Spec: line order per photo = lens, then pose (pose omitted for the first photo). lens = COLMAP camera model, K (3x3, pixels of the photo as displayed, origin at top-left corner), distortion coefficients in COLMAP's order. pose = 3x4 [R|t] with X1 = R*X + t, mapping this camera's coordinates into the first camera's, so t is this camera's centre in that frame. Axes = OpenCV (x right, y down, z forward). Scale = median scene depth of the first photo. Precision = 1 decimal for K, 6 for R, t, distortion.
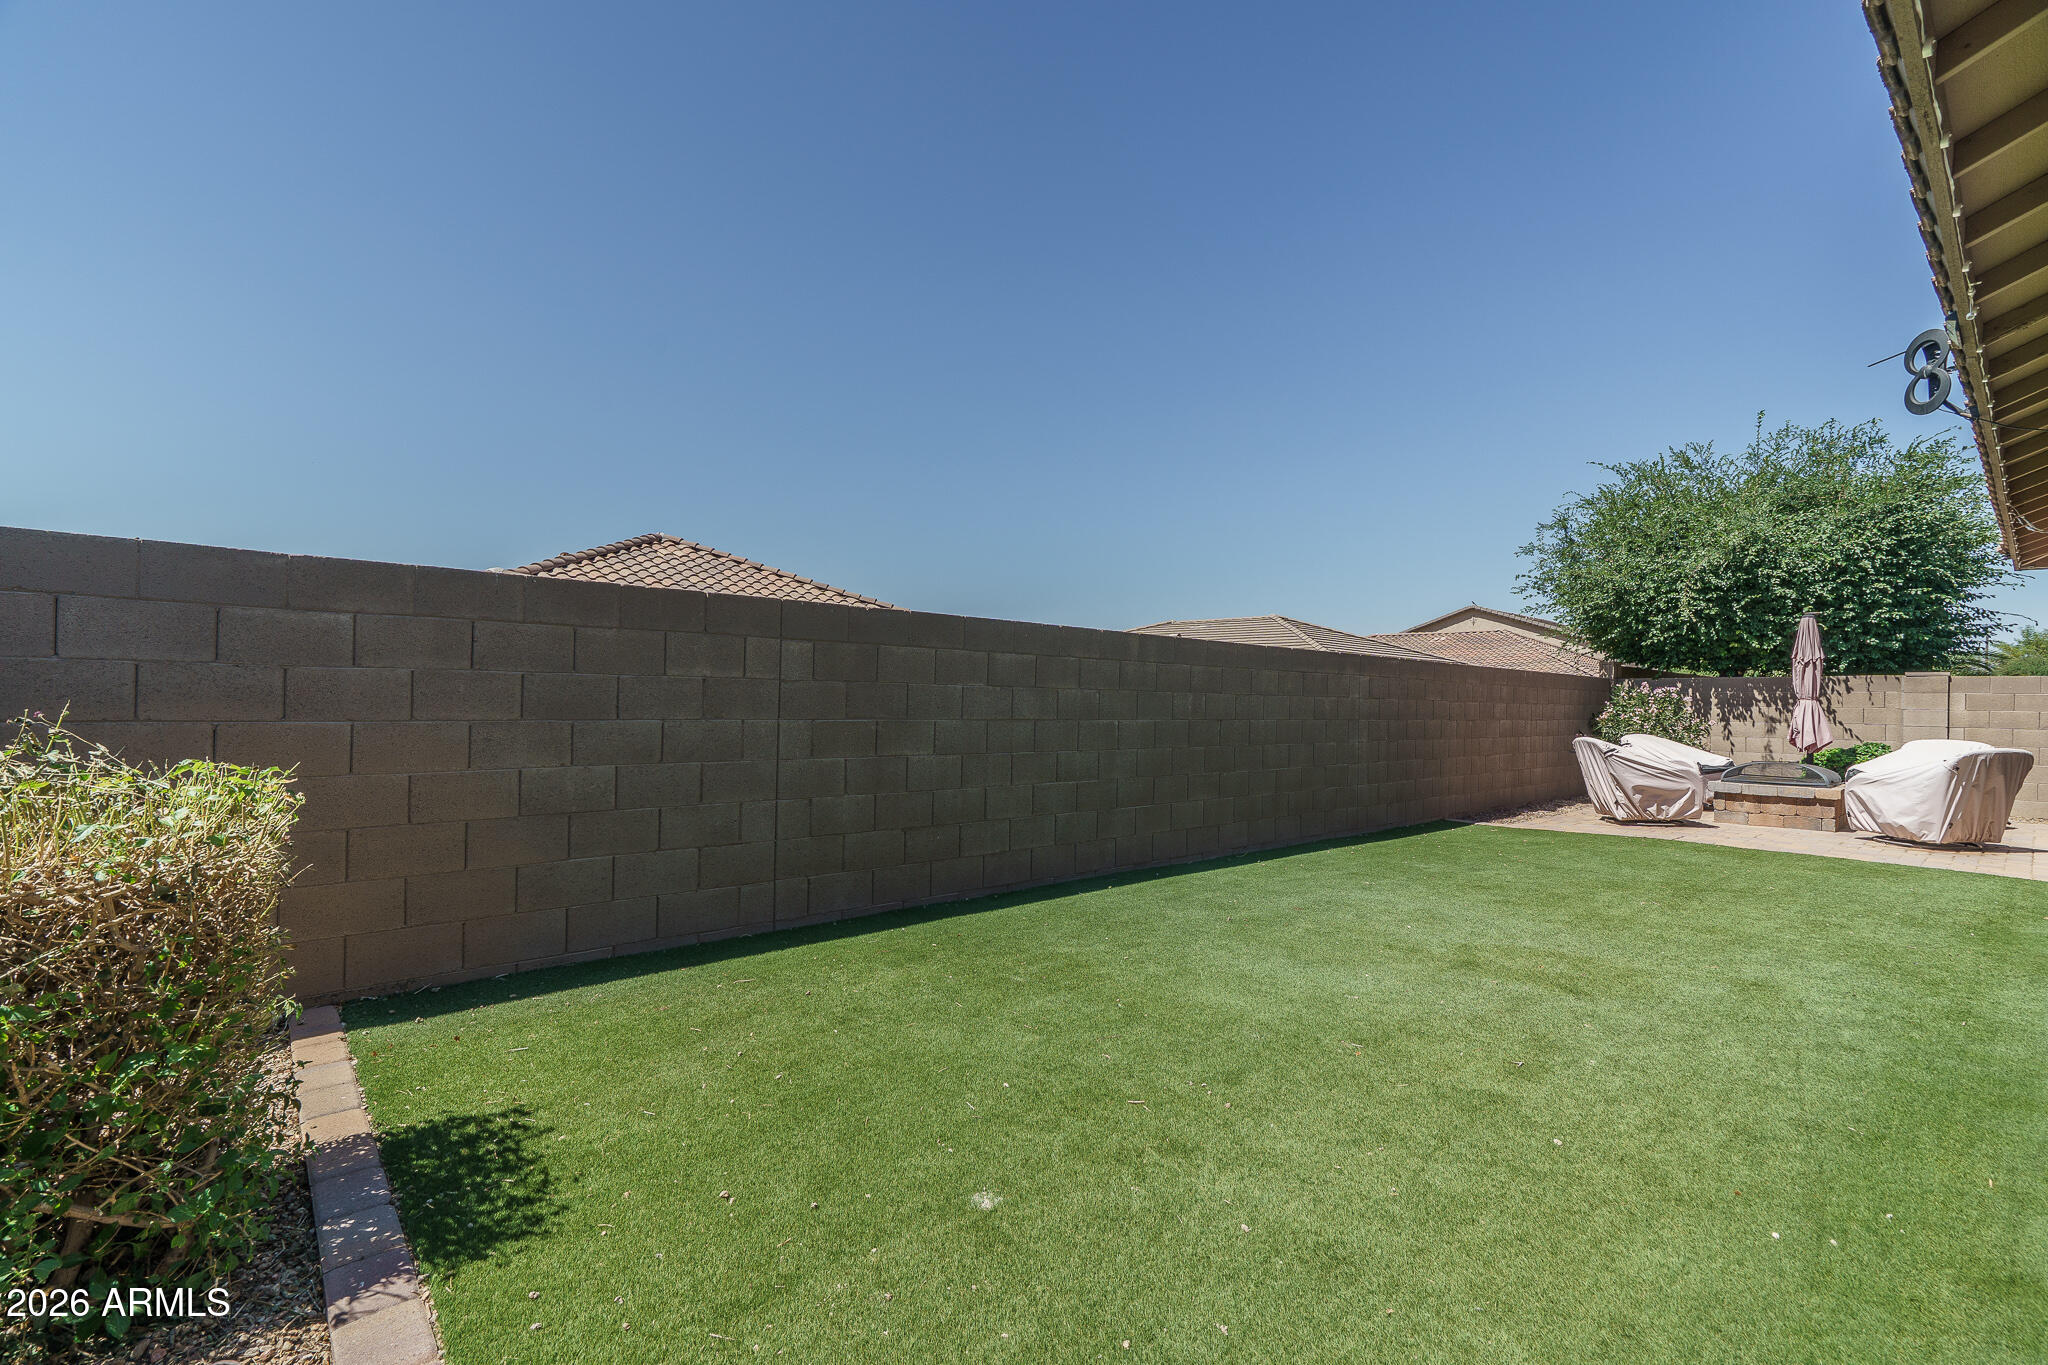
lens RADIAL K [[933.3, 0, 1033.3], [0, 933.3, 692.6], [0, 0, 1]] dist [0.003126, 0.001160]
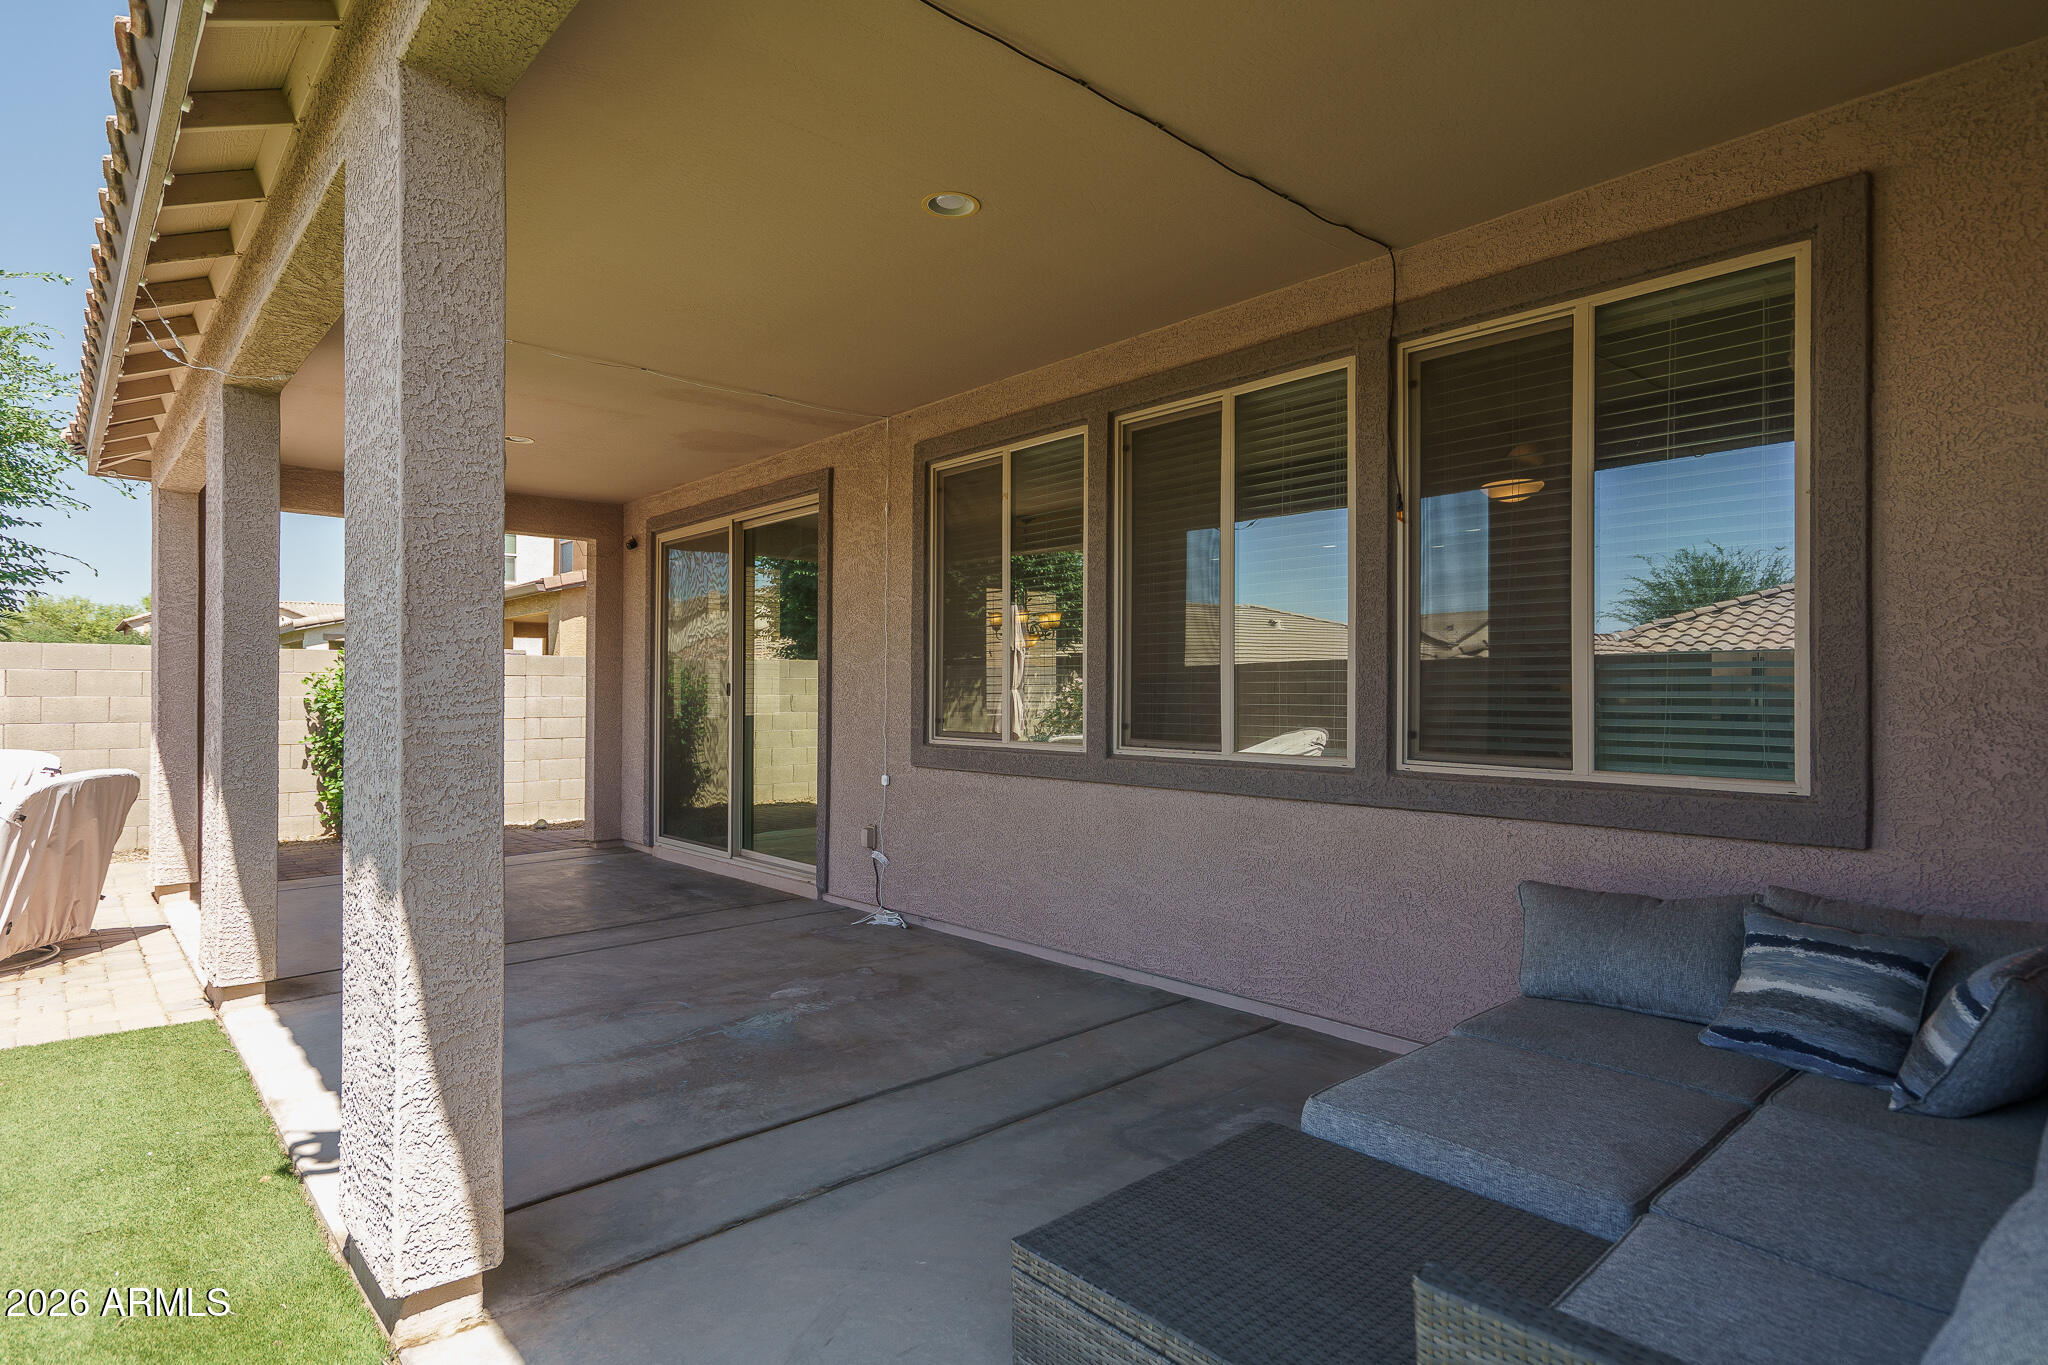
lens RADIAL K [[1072.1, 0, 1033.2], [0, 1072.1, 677.8], [0, 0, 1]] dist [0.005867, 0.001392]
pose [[0.003120, -0.003063, 0.999990, 0.277087], [-0.009262, 0.999952, 0.003092, -0.002341], [-0.999952, -0.009271, 0.003092, 0.311172]]
